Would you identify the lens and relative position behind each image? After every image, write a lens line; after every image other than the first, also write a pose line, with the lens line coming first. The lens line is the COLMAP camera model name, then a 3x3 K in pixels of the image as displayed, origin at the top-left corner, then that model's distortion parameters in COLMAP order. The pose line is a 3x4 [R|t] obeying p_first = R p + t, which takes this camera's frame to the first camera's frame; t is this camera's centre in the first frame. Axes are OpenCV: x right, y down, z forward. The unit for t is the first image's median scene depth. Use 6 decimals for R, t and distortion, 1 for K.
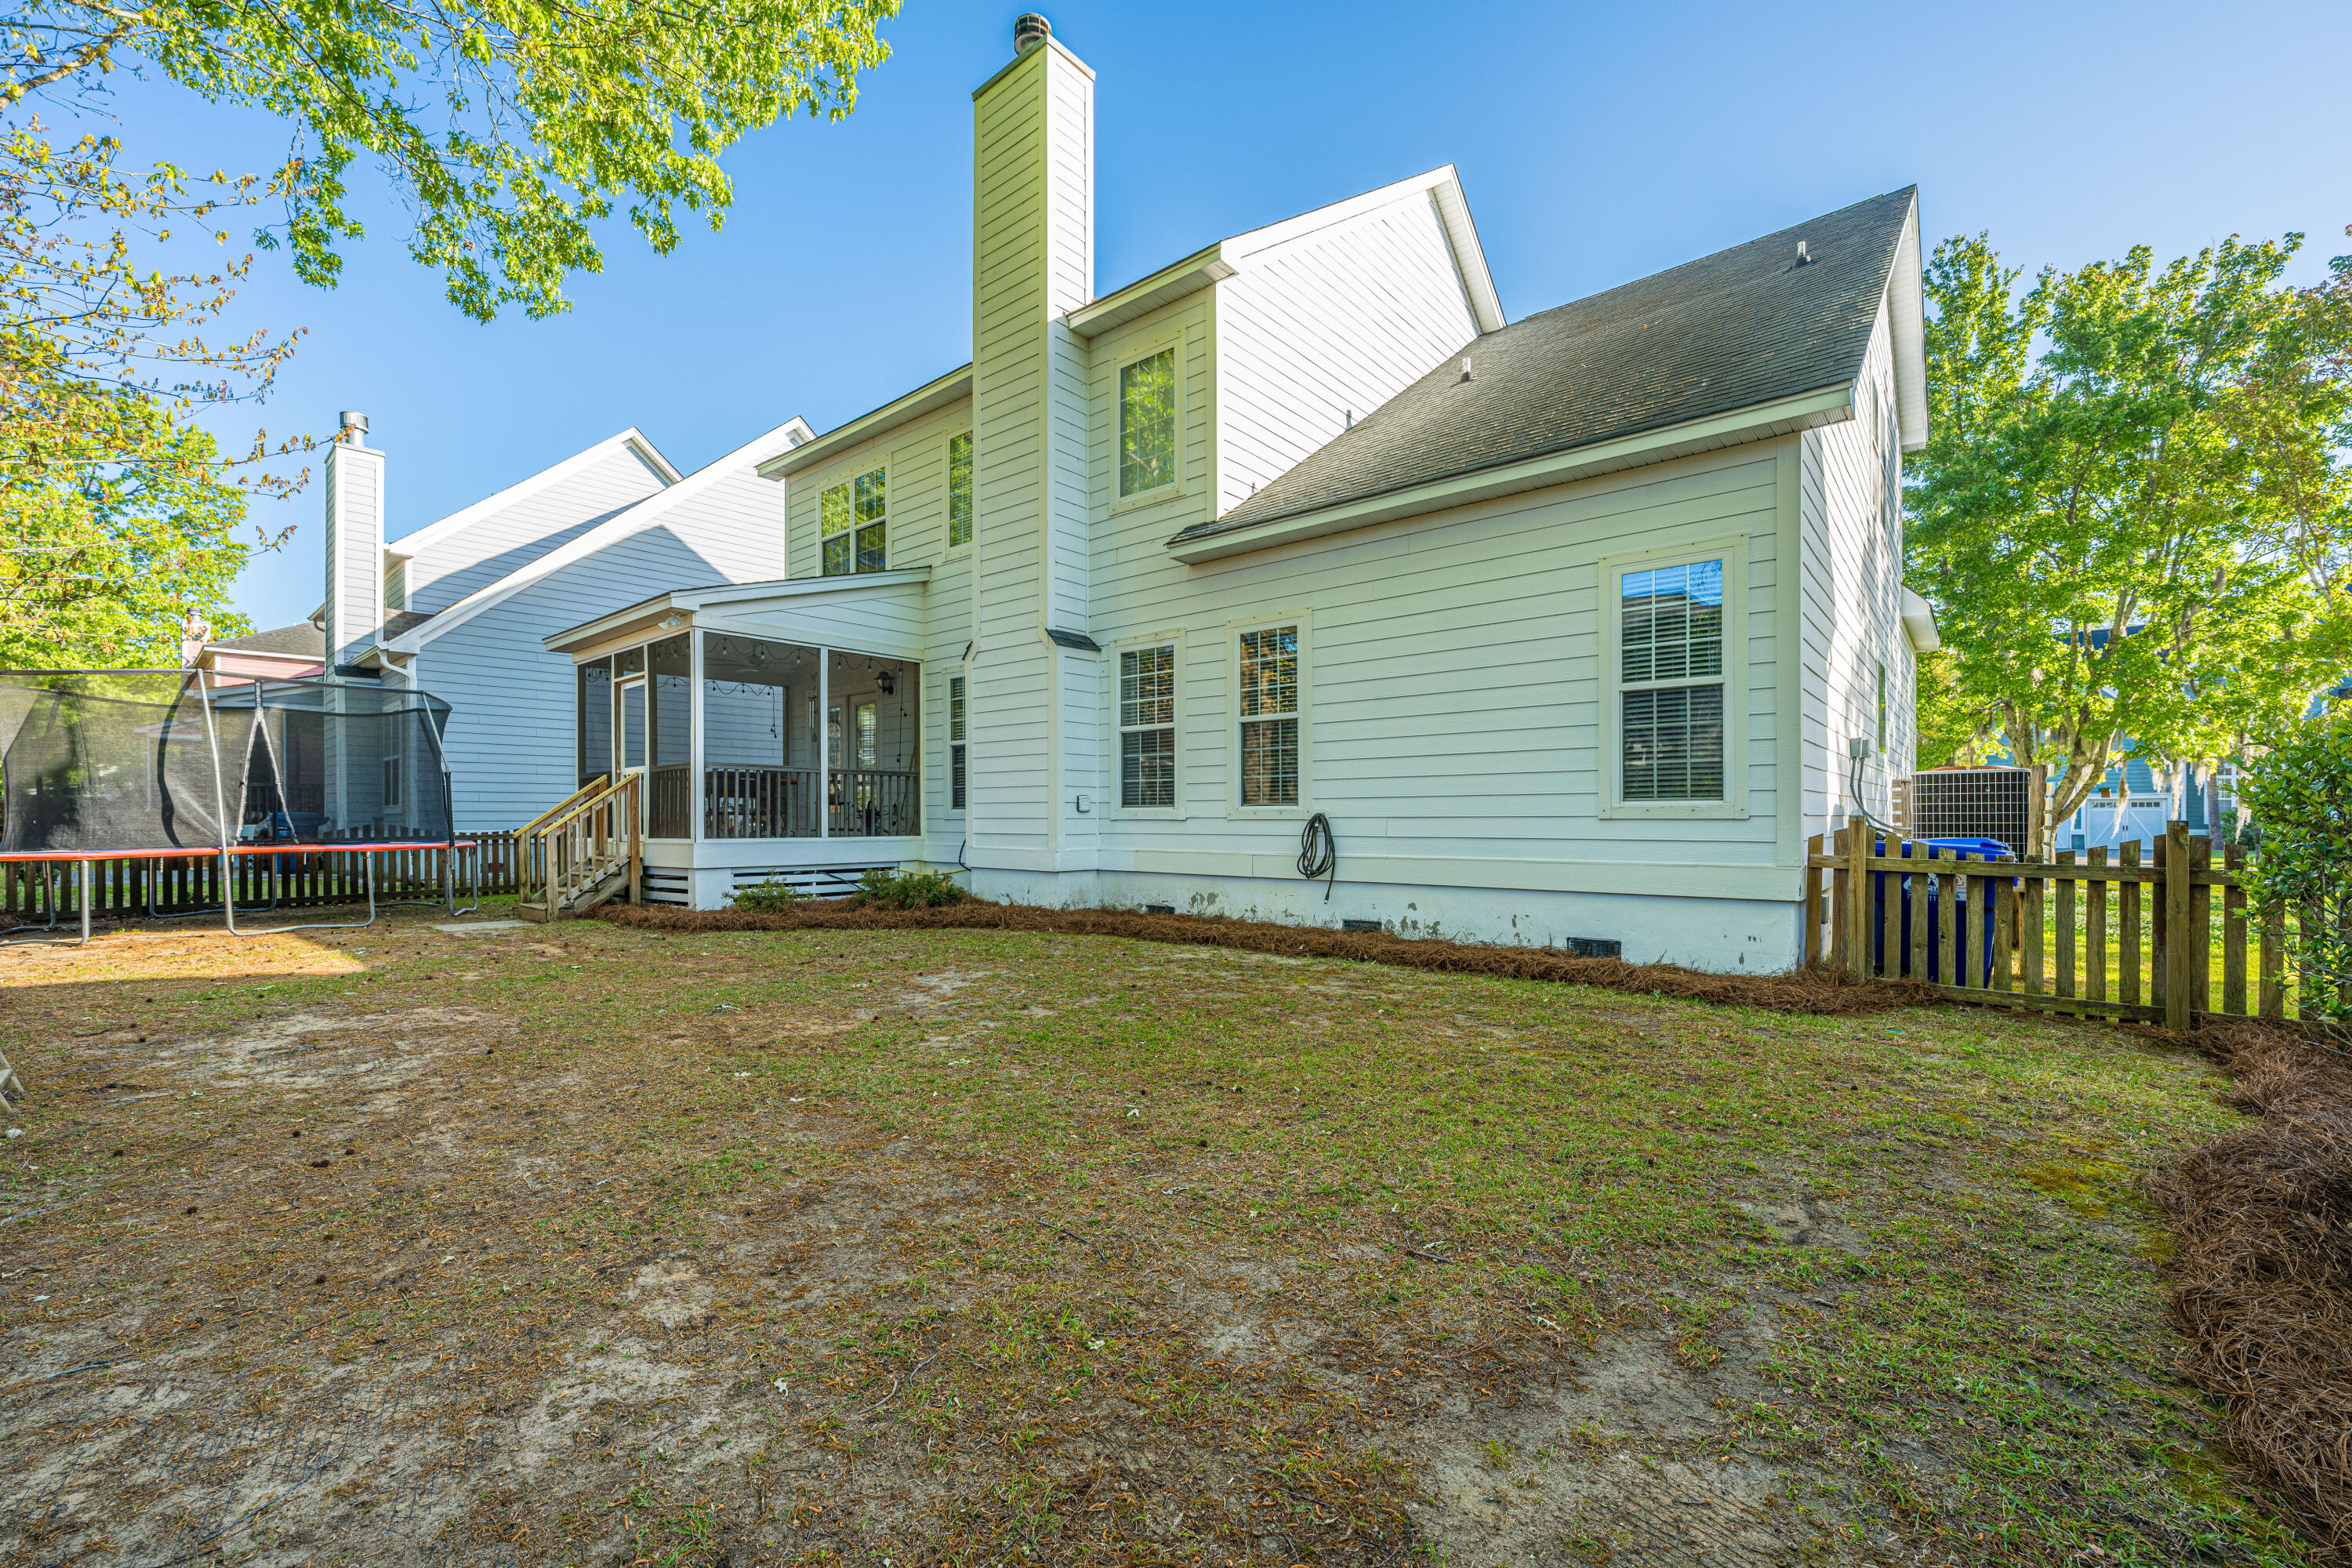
lens RADIAL K [[959.9, 0, 1175.8], [0, 959.9, 808.5], [0, 0, 1]] dist [0.002441, -0.001236]
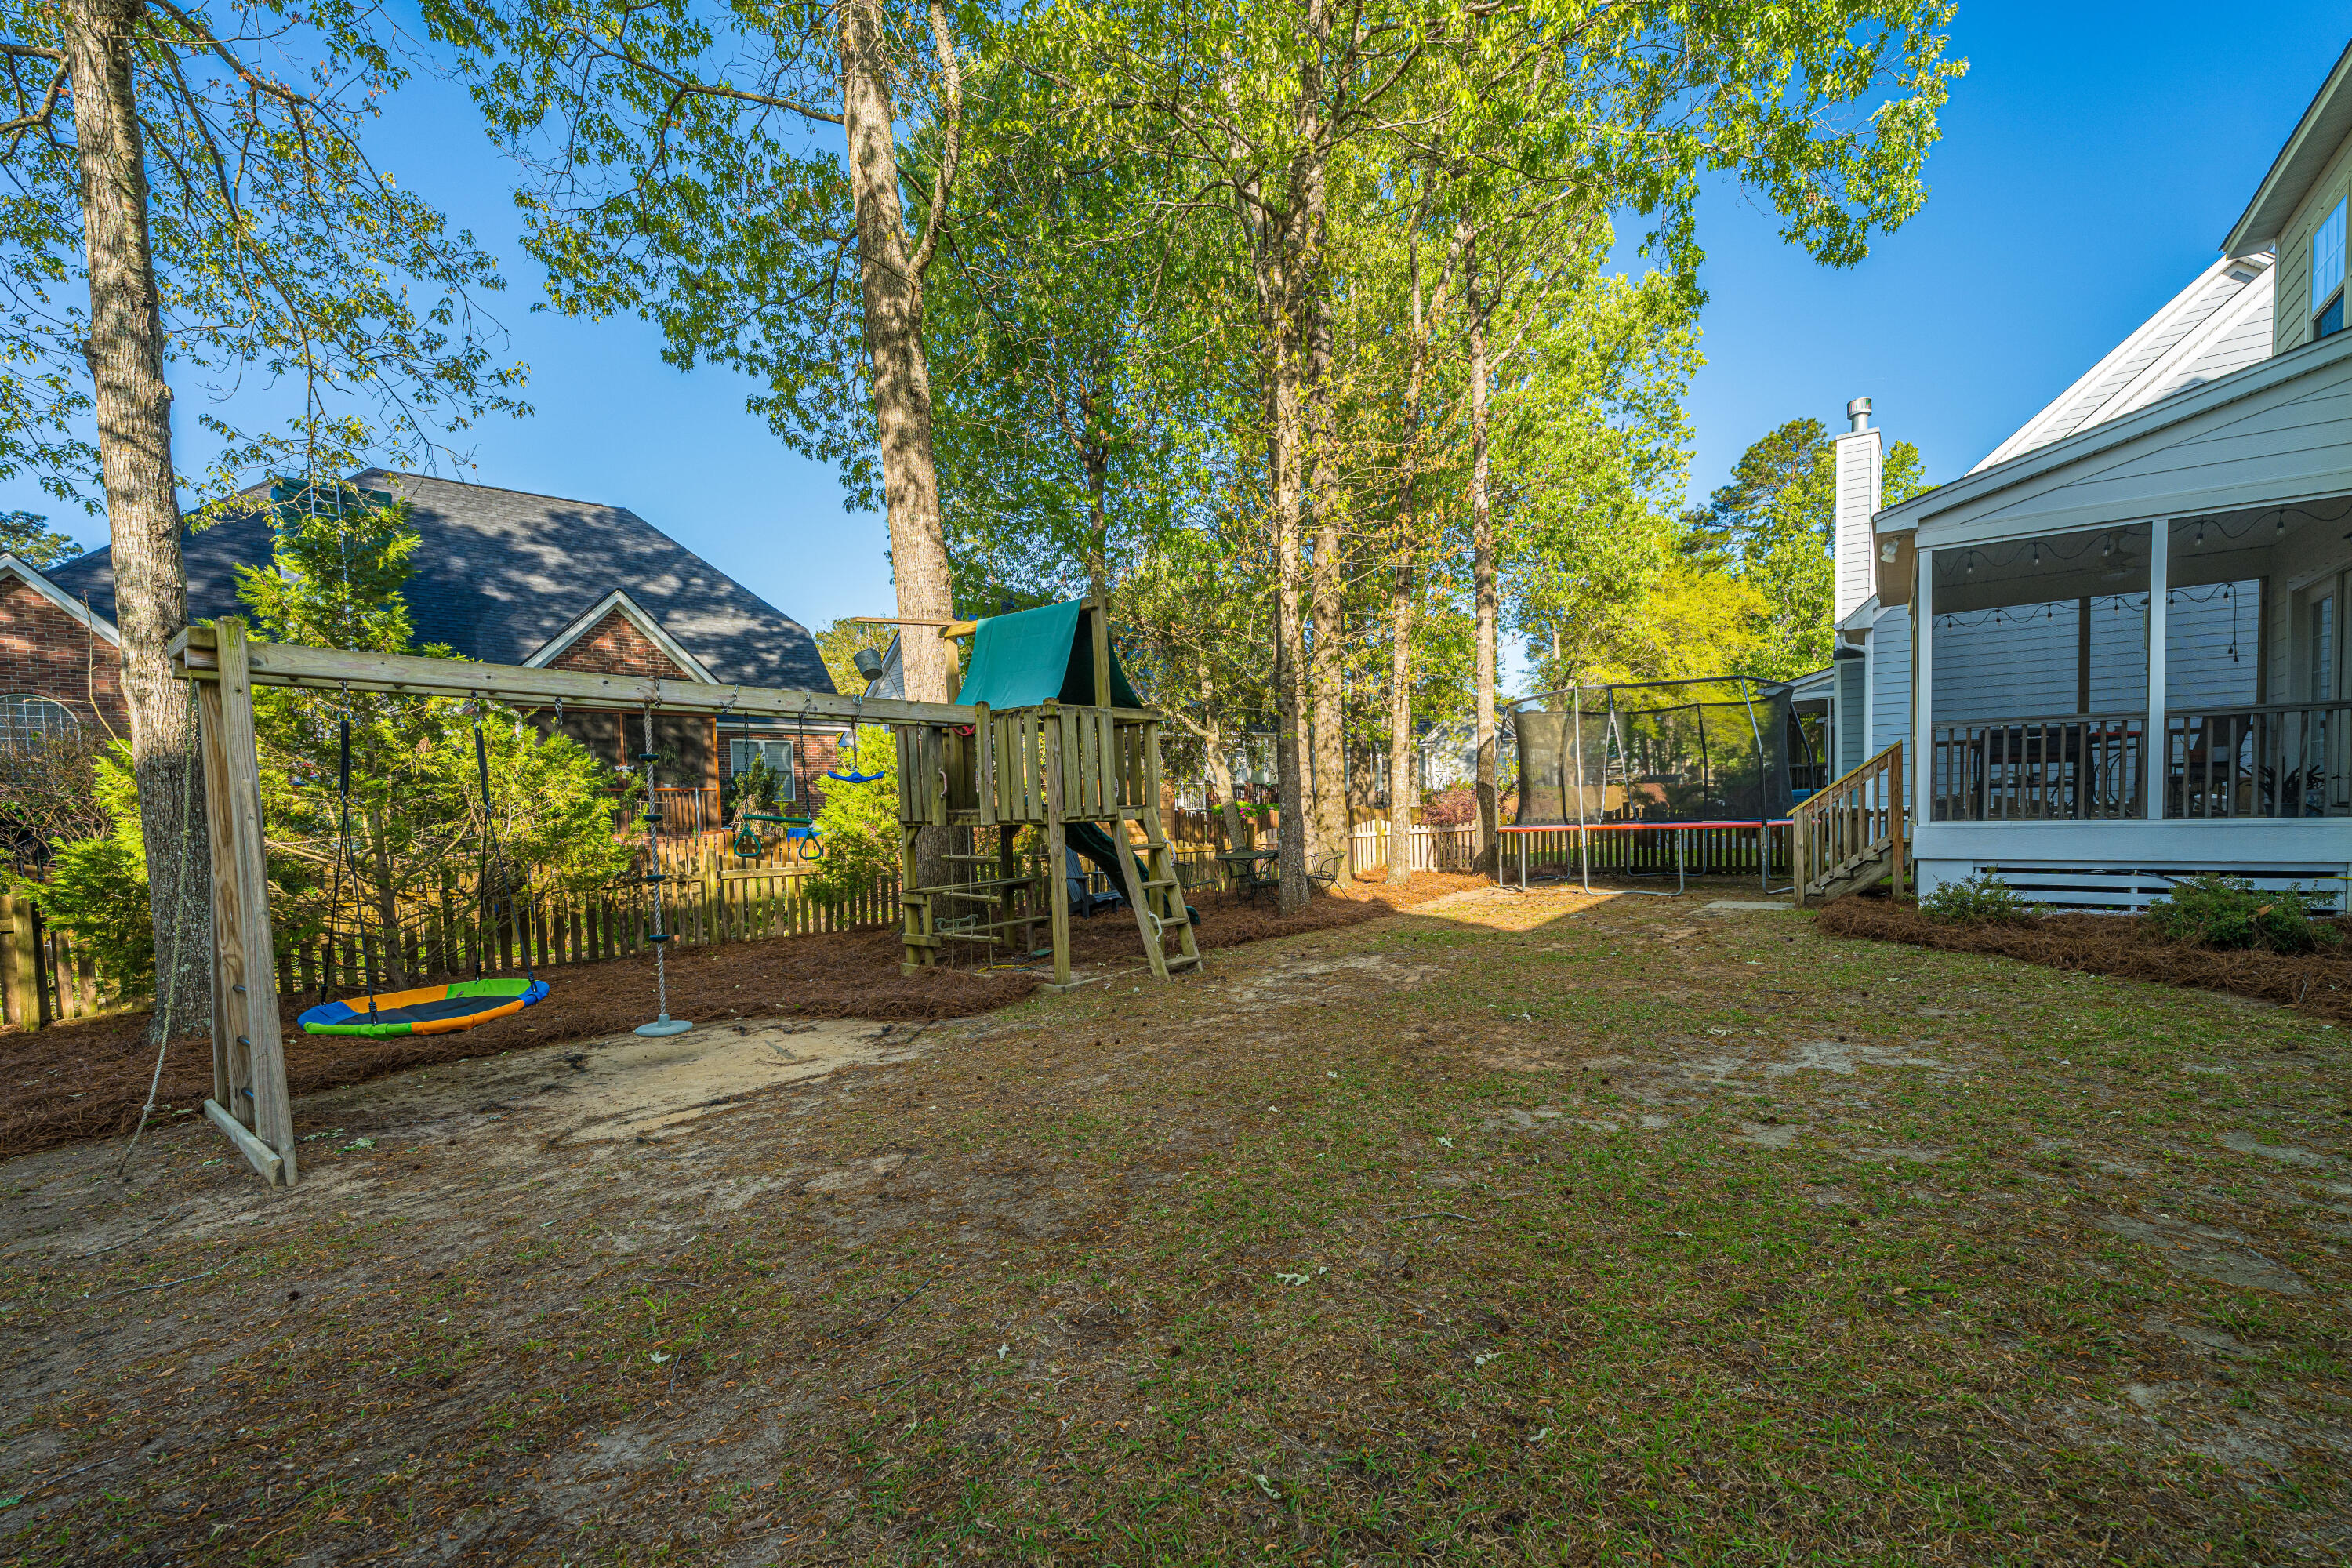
lens RADIAL K [[959.9, 0, 1184.1], [0, 959.9, 844.7], [0, 0, 1]] dist [0.002441, -0.001236]
pose [[0.123359, 0.033565, -0.991794, 0.213213], [0.035811, 0.998626, 0.038250, -0.000892], [0.991716, -0.040236, 0.121988, 0.316703]]
